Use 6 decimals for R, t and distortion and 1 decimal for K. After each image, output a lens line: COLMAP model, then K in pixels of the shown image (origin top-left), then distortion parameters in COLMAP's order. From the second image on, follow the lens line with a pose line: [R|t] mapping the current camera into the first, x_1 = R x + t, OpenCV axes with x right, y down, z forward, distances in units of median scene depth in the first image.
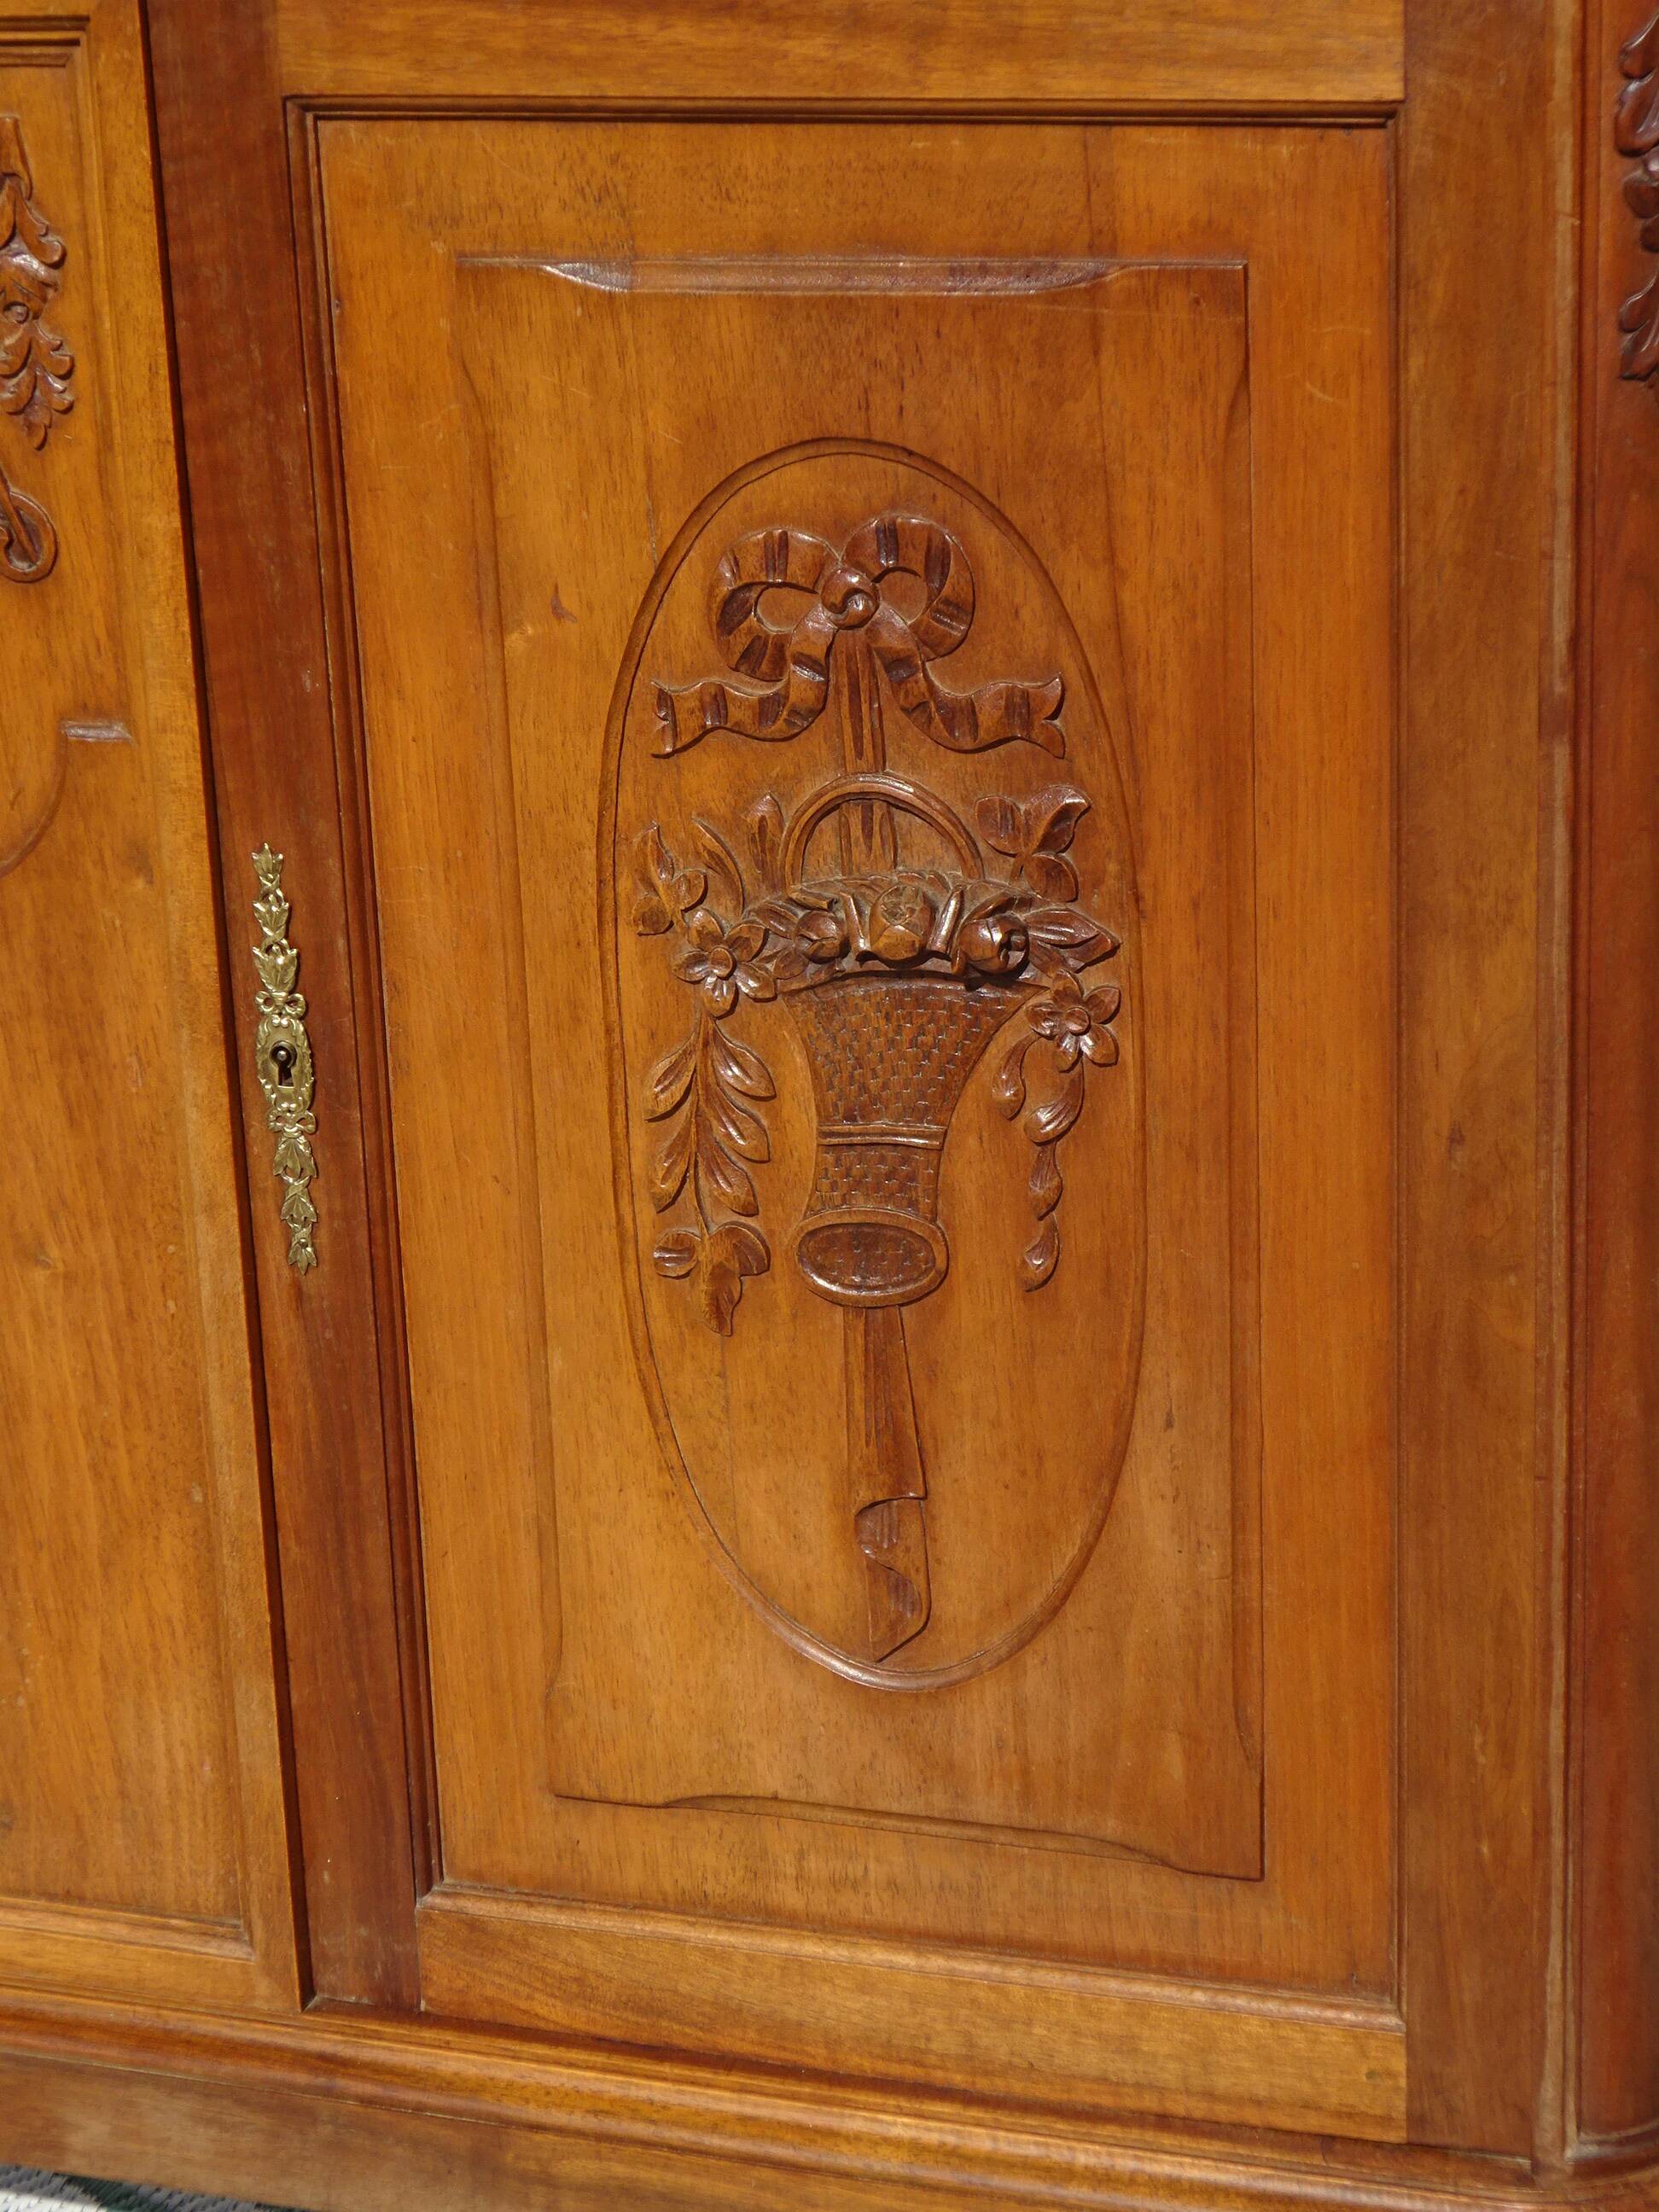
lens RADIAL K [[4904.7, 0, 830.6], [0, 4904.7, 1100.2], [0, 0, 1]] dist [0.016616, -0.123155]
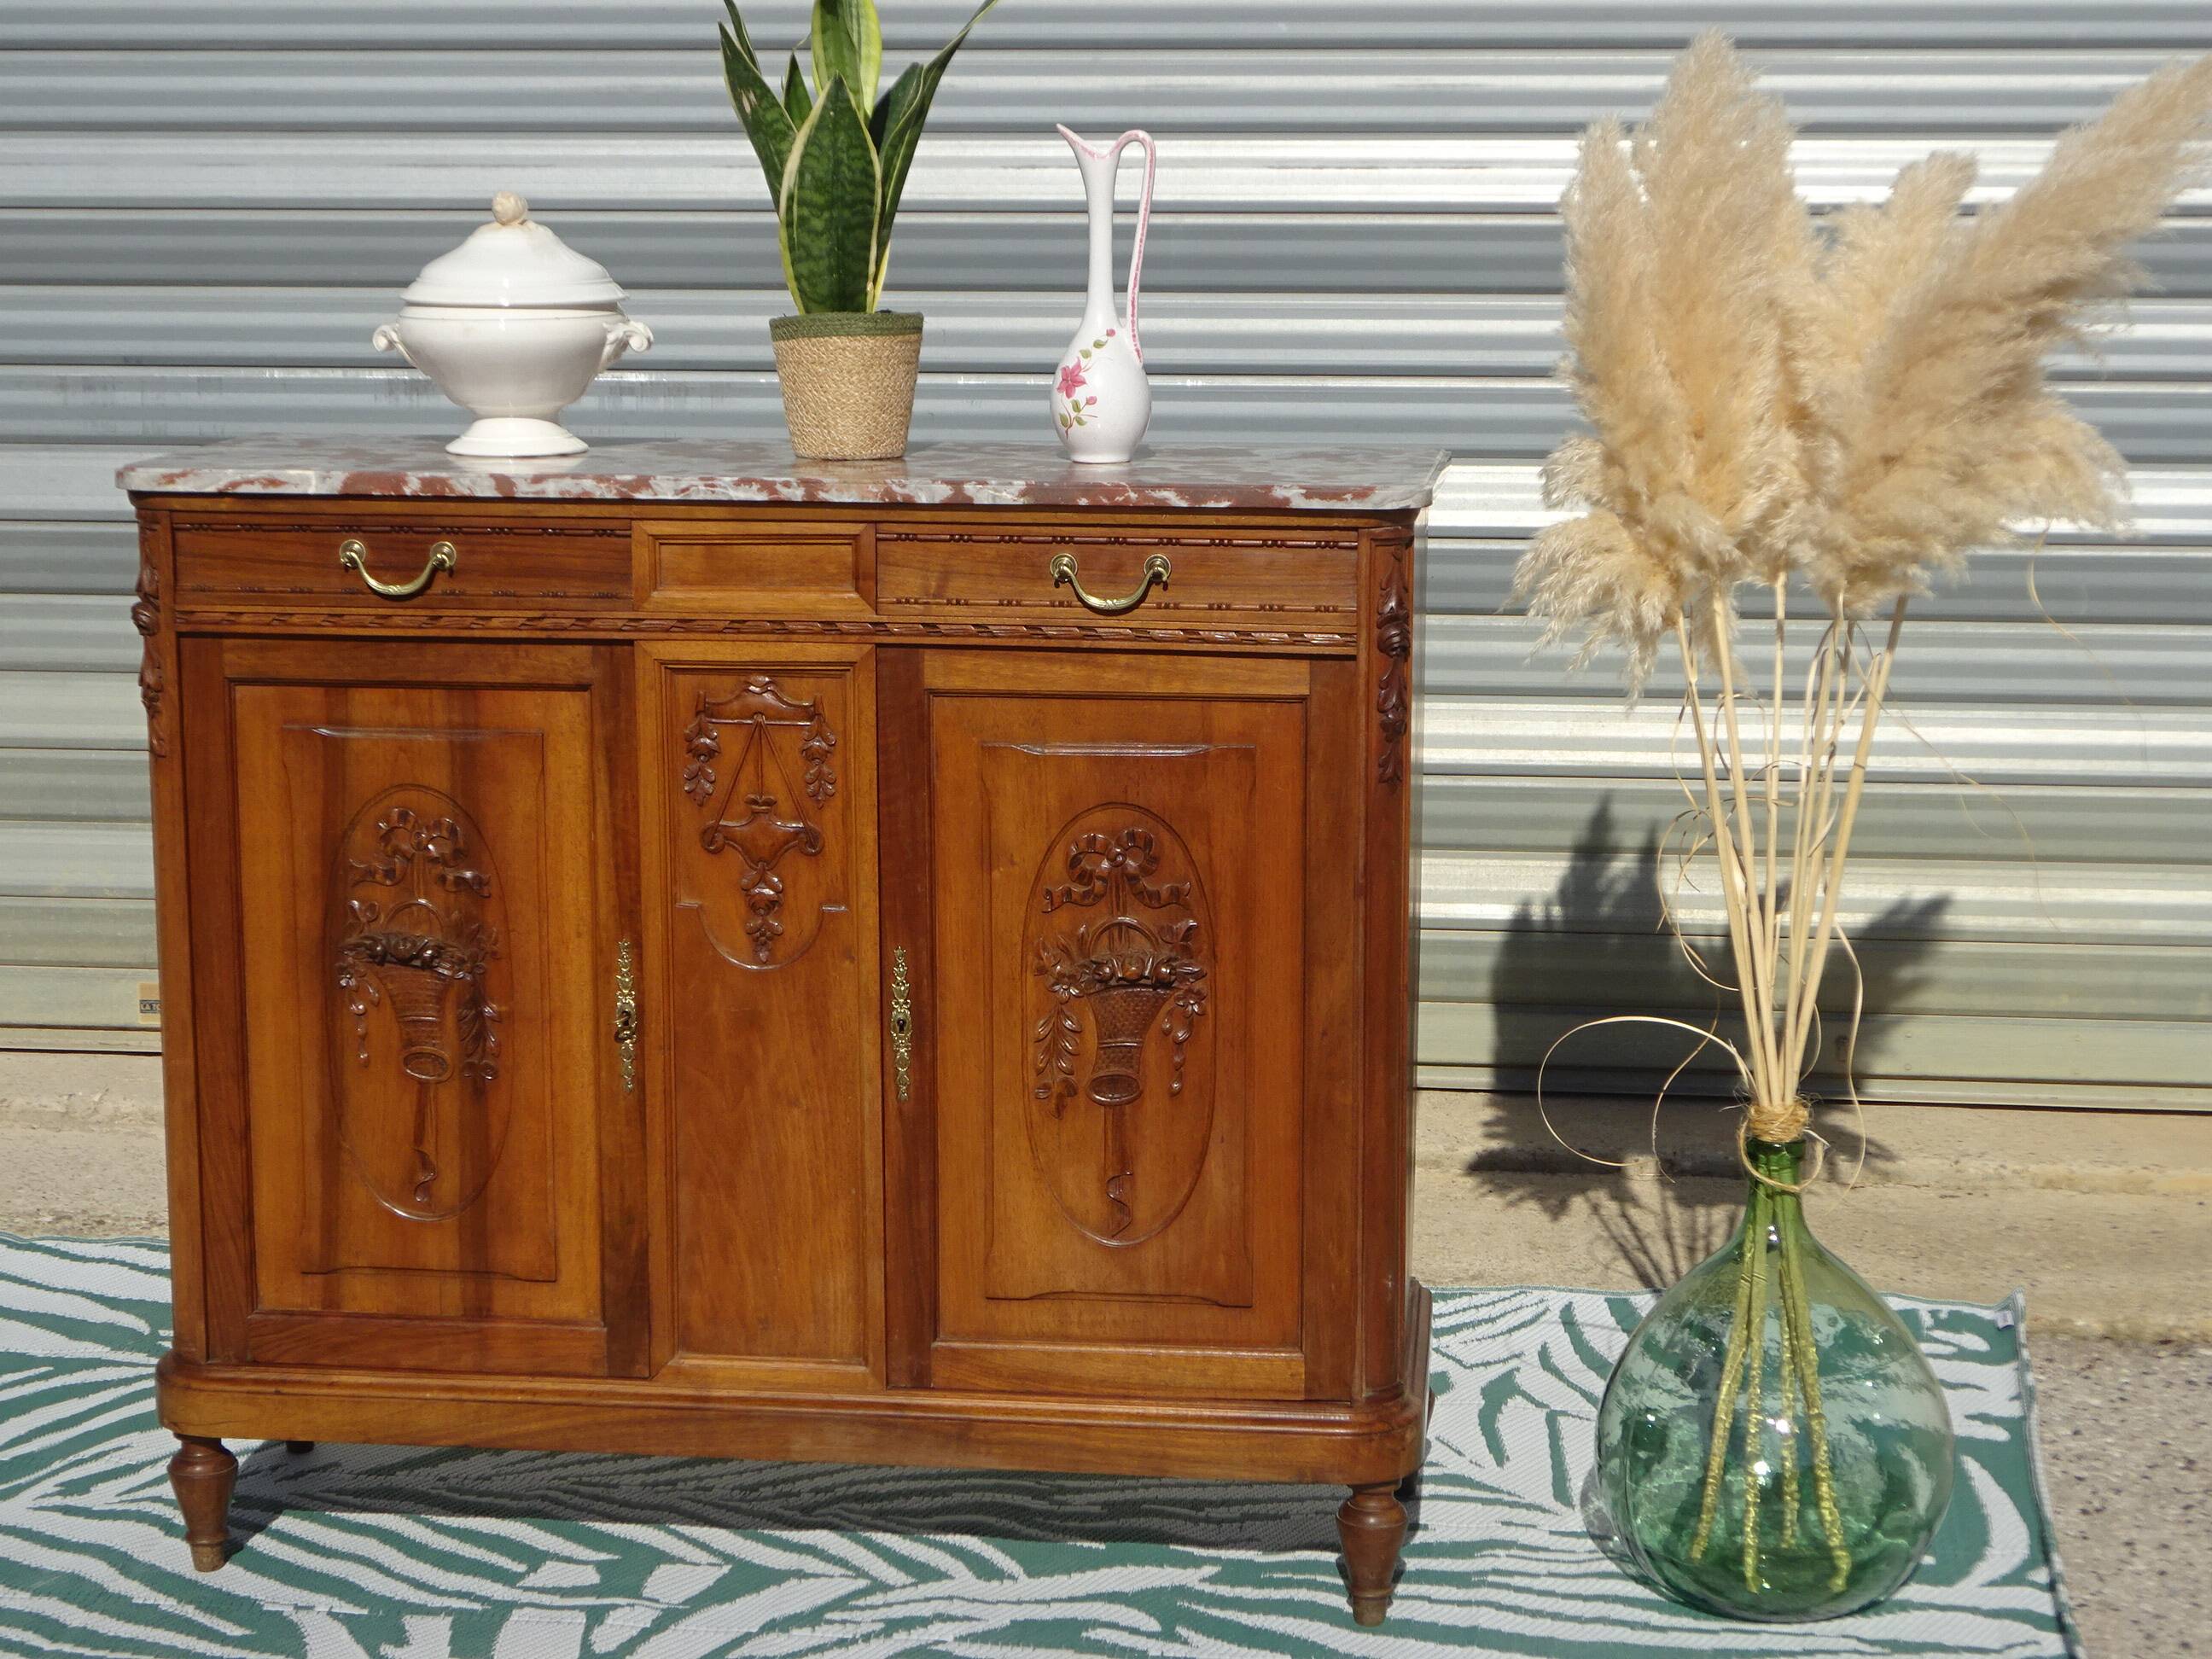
lens RADIAL K [[3974.5, 0, 1111.8], [0, 3974.5, 823.2], [0, 0, 1]] dist [0.017500, -0.088934]
pose [[0.975802, -0.003759, 0.218625, -0.499192], [0.034594, 0.989913, -0.137386, 0.197687], [-0.215904, 0.141624, 0.966089, -1.258574]]
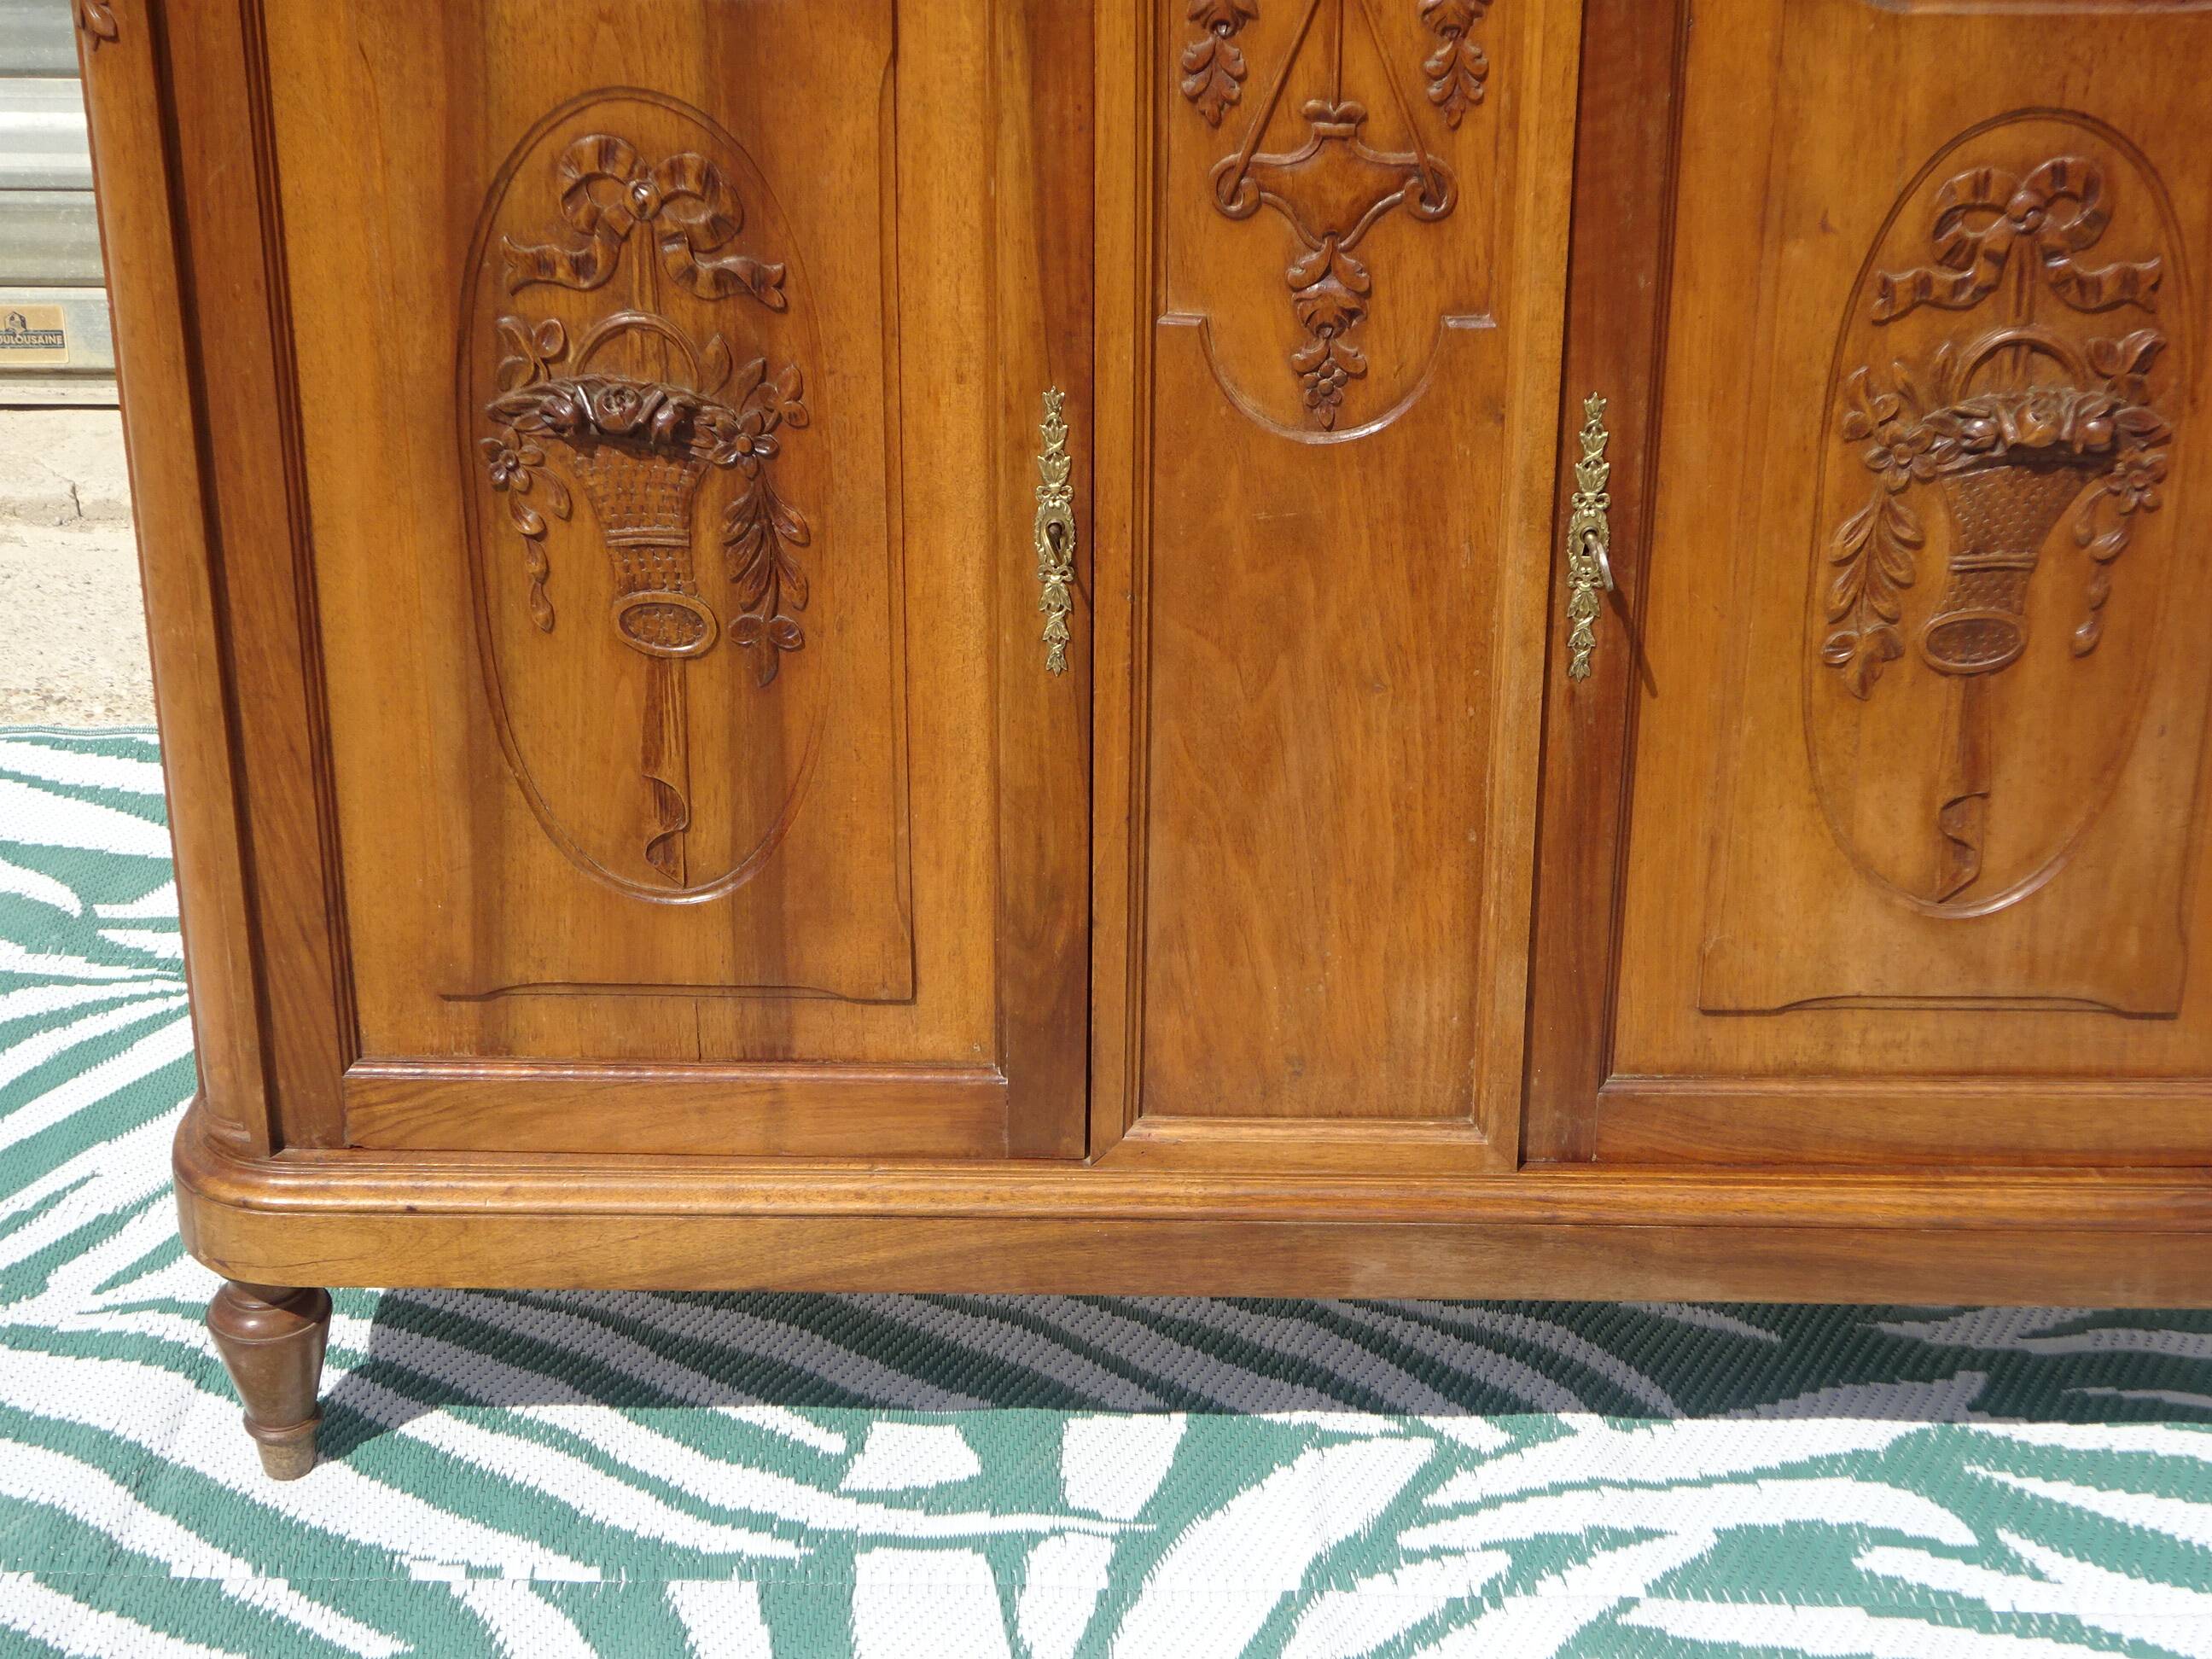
lens RADIAL K [[3447.2, 0, 1119.3], [0, 3447.2, 834.0], [0, 0, 1]] dist [-0.005905, 0.115474]
pose [[0.946833, -0.092807, 0.308049, -0.585125], [0.061632, 0.992079, 0.109454, -0.043351], [-0.315767, -0.084649, 0.945053, 0.053983]]
